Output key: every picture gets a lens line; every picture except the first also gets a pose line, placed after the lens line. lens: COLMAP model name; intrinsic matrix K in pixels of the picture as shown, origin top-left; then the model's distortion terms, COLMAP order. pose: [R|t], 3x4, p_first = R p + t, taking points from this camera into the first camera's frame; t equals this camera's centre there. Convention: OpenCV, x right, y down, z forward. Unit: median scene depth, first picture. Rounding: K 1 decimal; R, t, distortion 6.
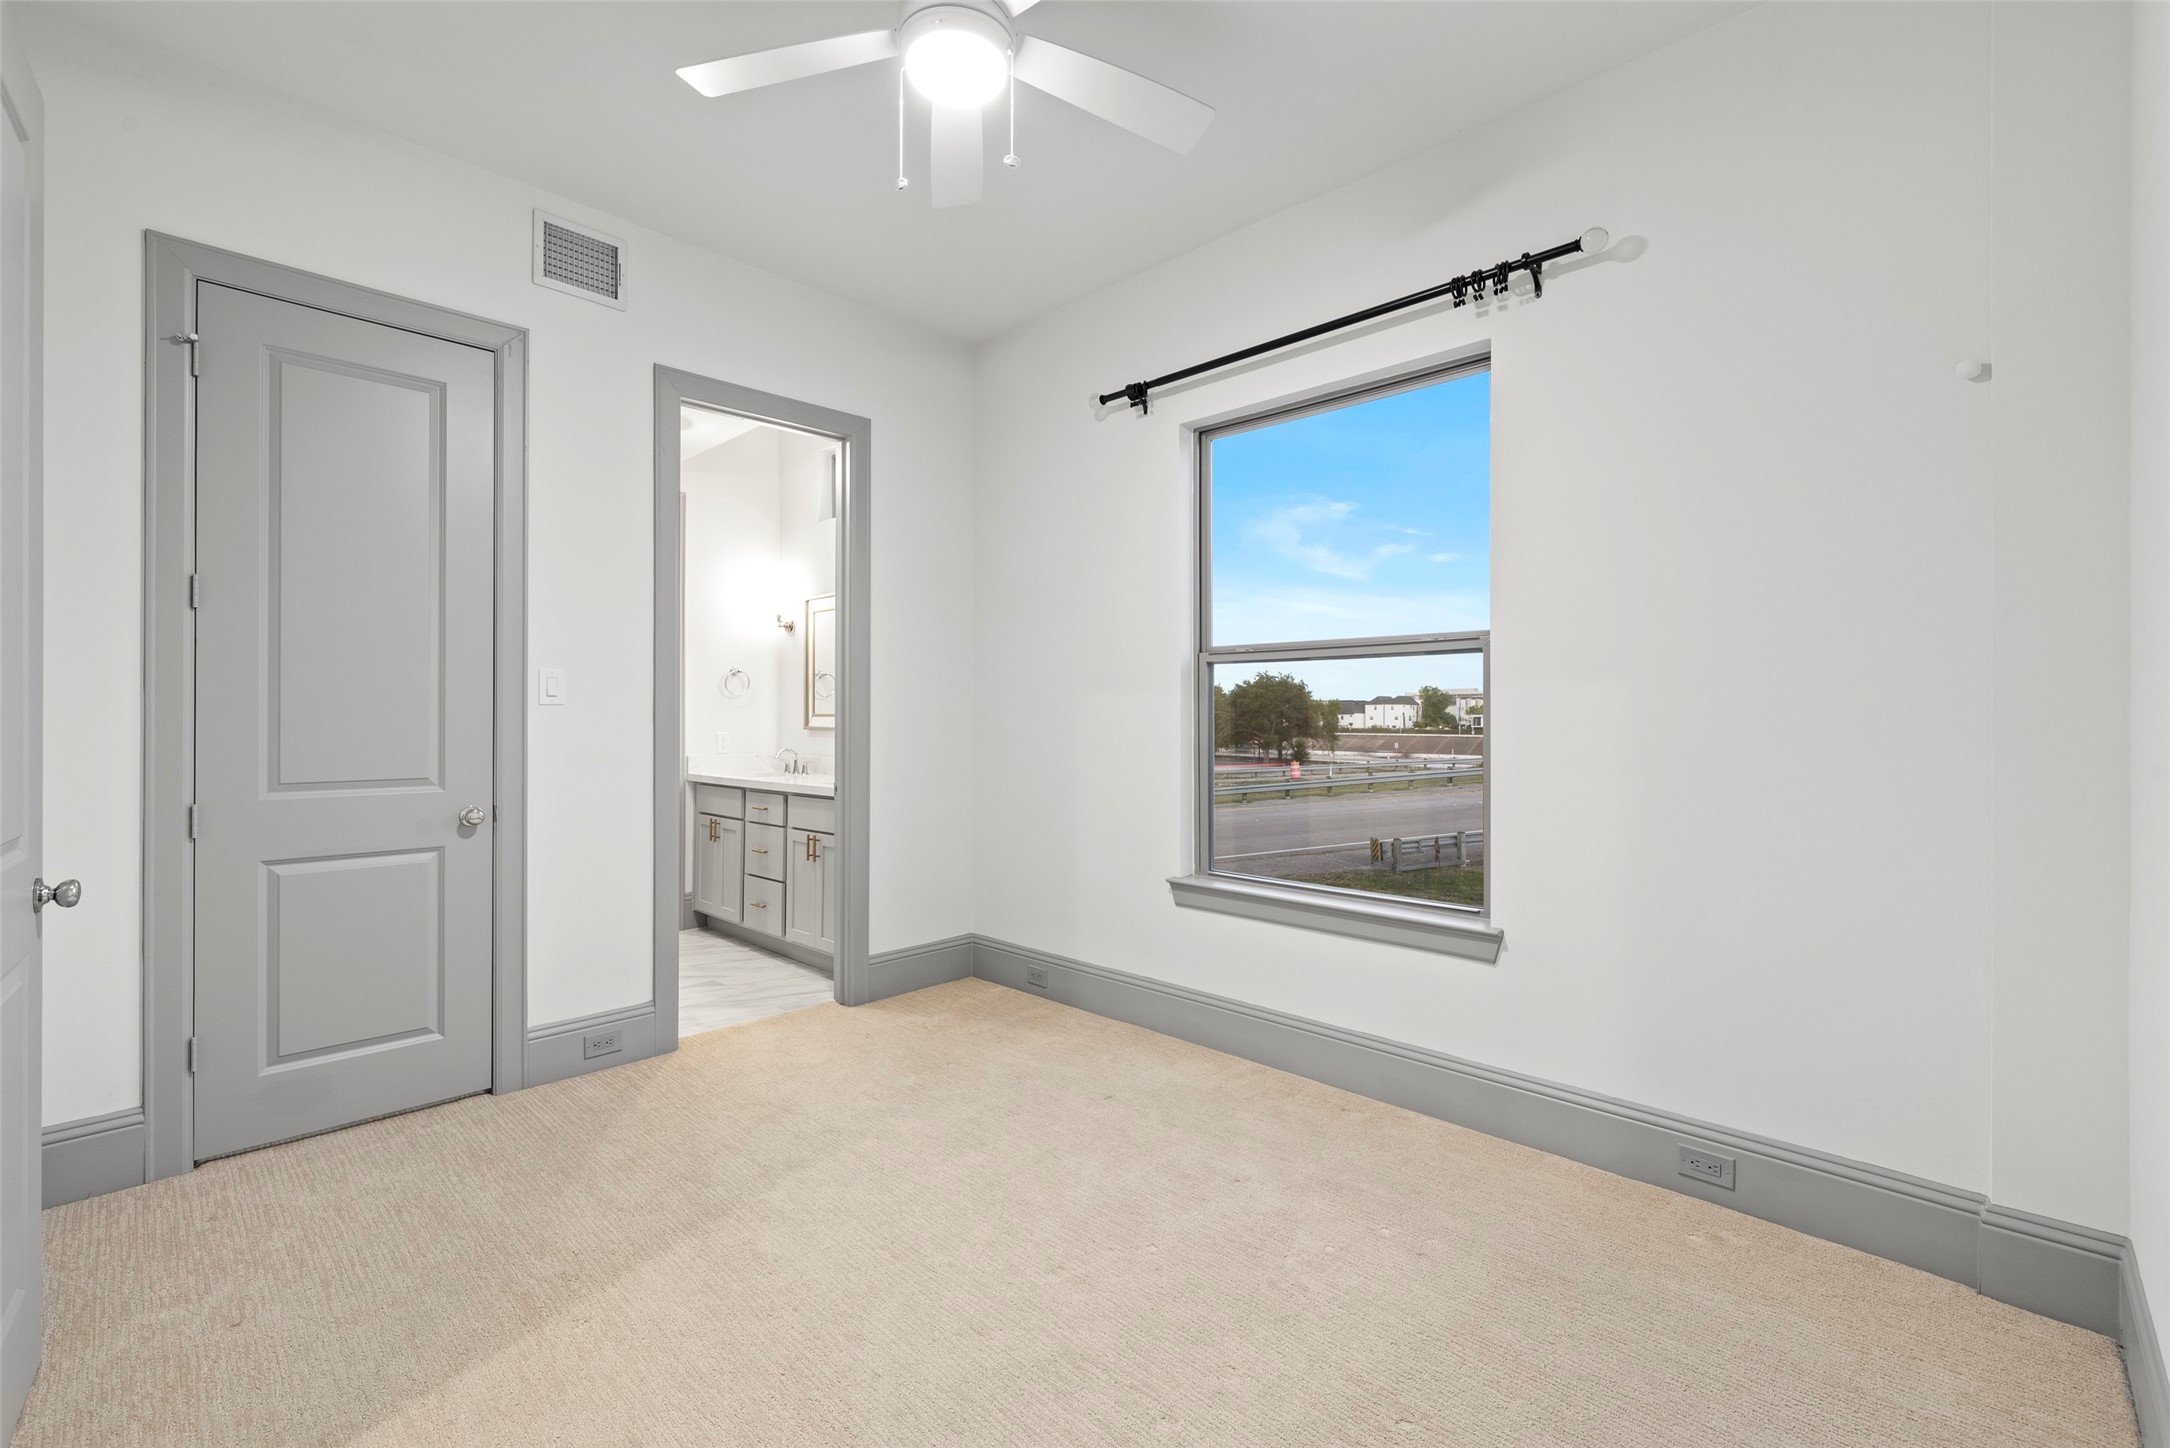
lens RADIAL K [[937.9, 0, 1079.0], [0, 937.9, 717.9], [0, 0, 1]] dist [-0.000687, -0.000856]
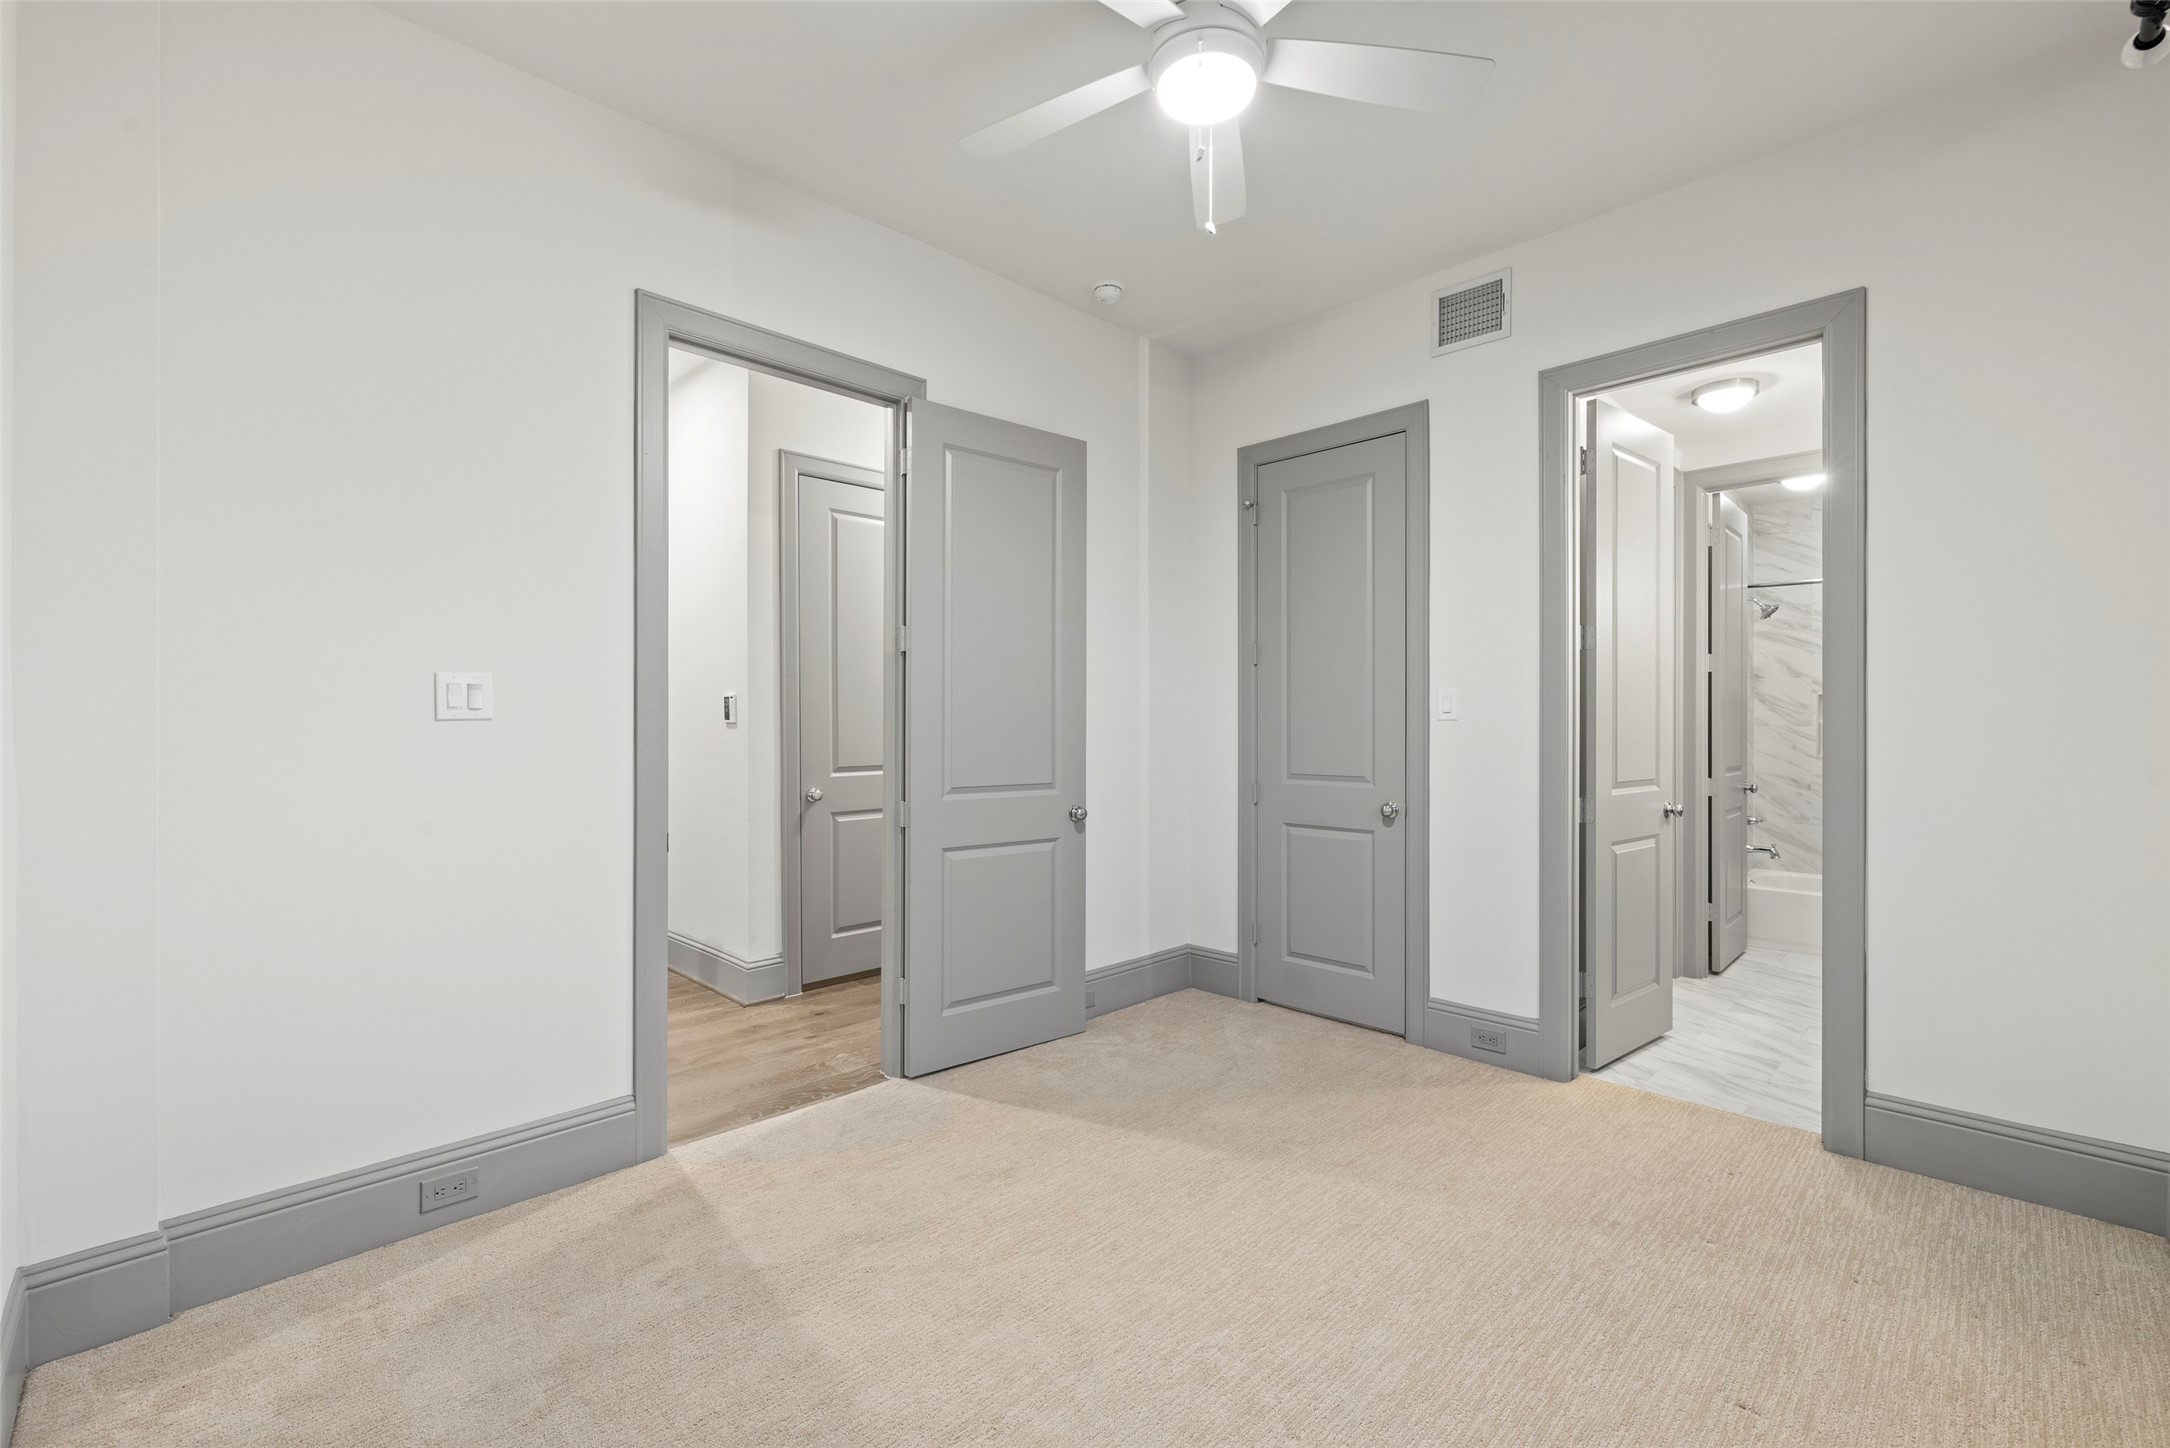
lens RADIAL K [[937.9, 0, 1074.2], [0, 937.9, 729.5], [0, 0, 1]] dist [-0.000687, -0.000856]
pose [[-0.024628, 0.000826, -0.999696, 0.605347], [-0.004631, 0.999989, 0.000940, -0.001473], [0.999686, 0.004652, -0.024624, 0.600089]]
